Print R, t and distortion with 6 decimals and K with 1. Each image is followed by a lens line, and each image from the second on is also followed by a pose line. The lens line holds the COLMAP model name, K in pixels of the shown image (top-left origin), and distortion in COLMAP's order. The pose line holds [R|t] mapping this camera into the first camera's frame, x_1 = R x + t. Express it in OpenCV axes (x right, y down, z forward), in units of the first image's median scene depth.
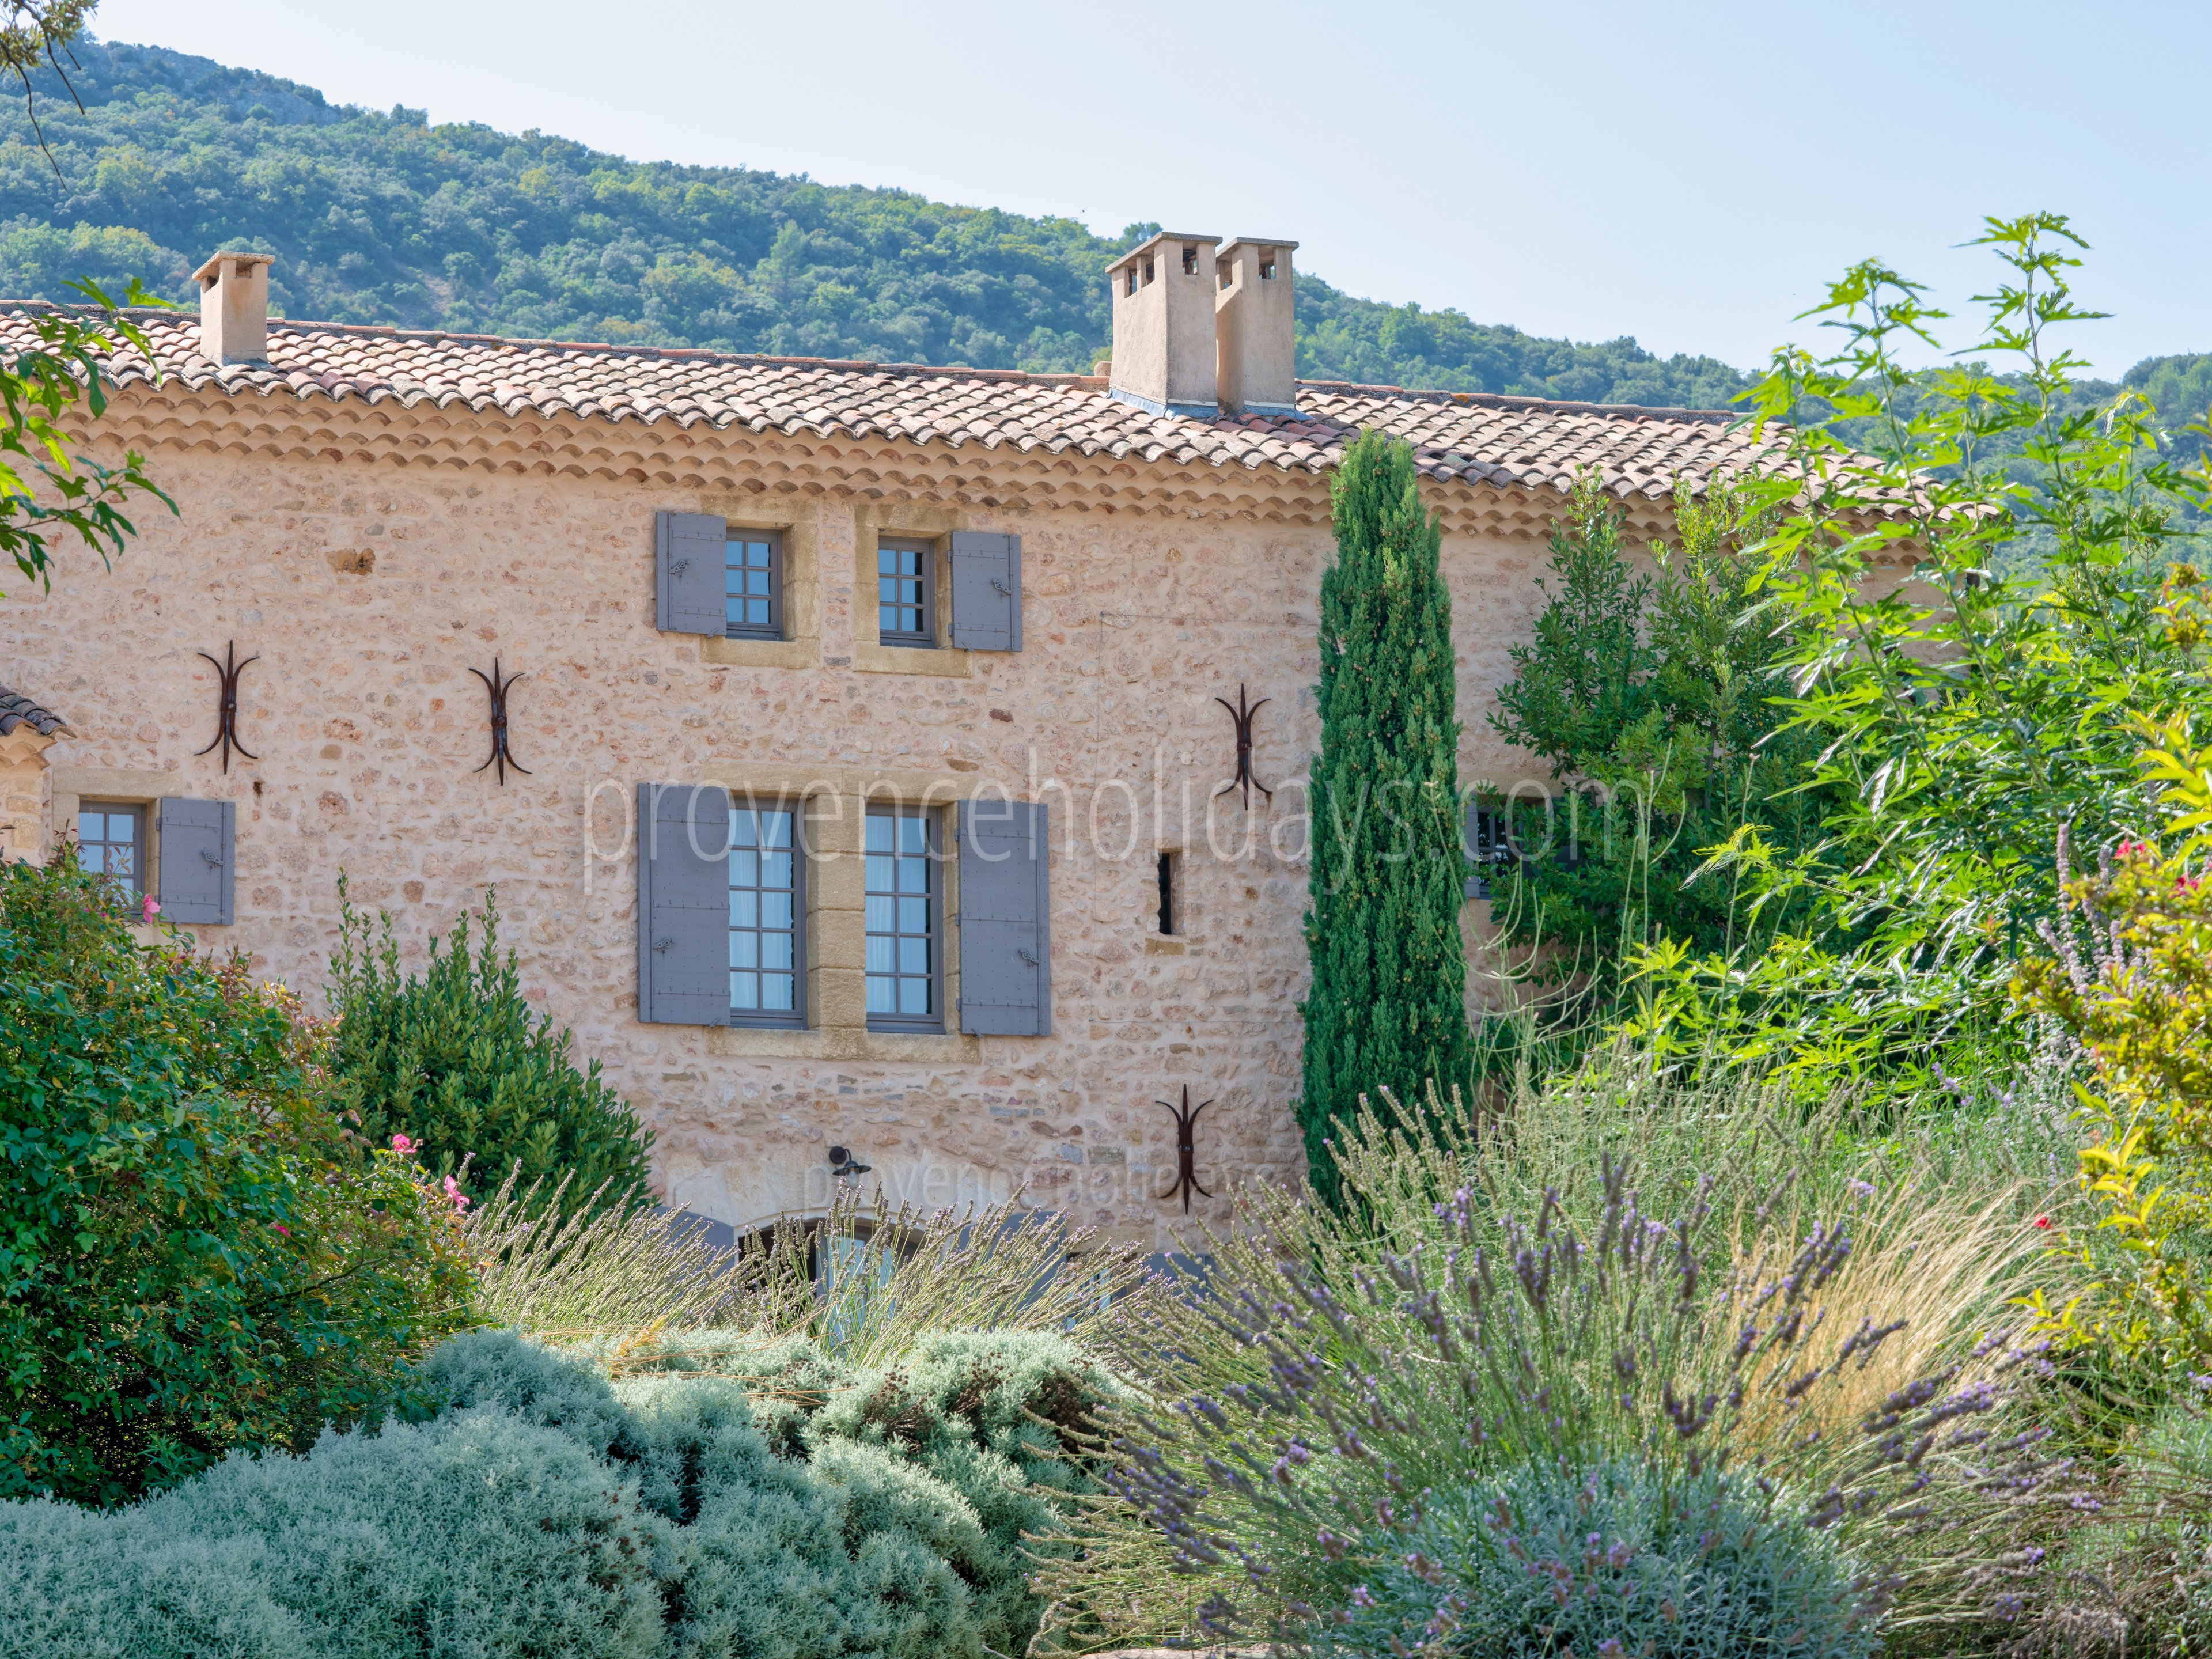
lens RADIAL K [[5377.7, 0, 1105.0], [0, 5377.7, 981.6], [0, 0, 1]] dist [-0.252573, -1.392628]
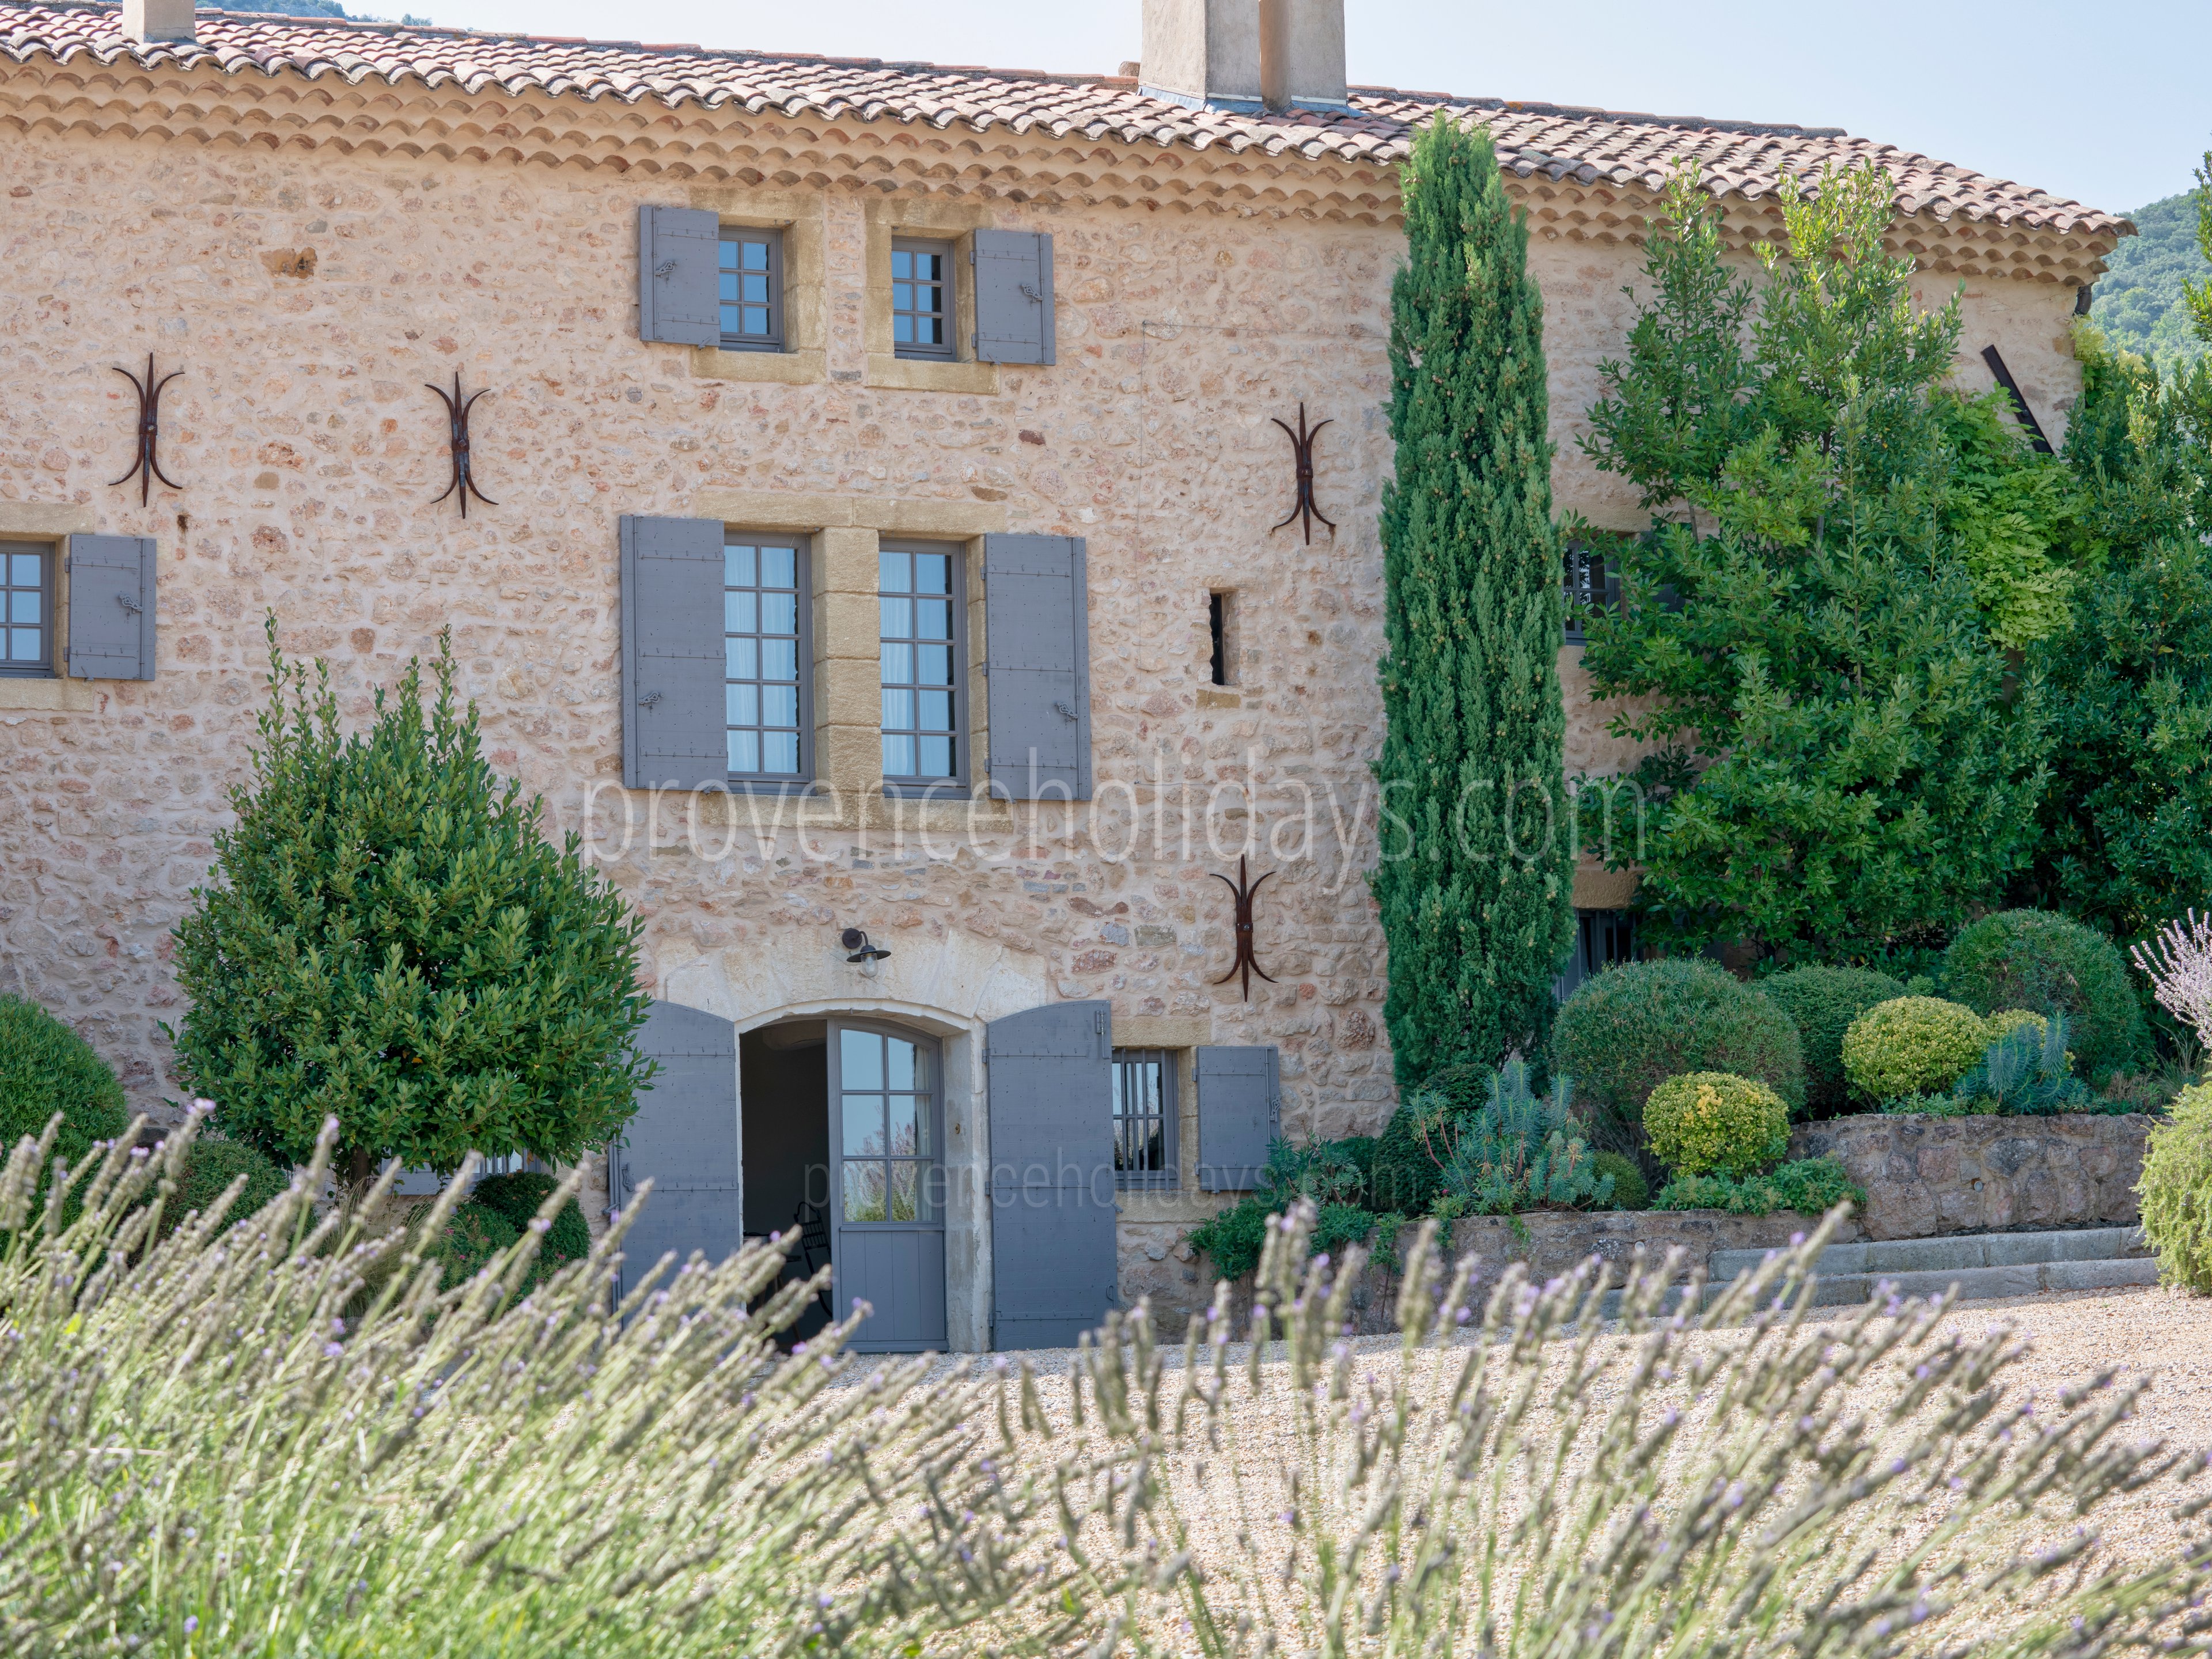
lens RADIAL K [[5377.7, 0, 1105.0], [0, 5377.7, 981.6], [0, 0, 1]] dist [-0.252573, -1.392628]
pose [[0.999977, -0.006193, 0.002798, -0.010672], [0.006065, 0.999034, 0.043527, 0.001412], [-0.003065, -0.043509, 0.999048, 0.121256]]
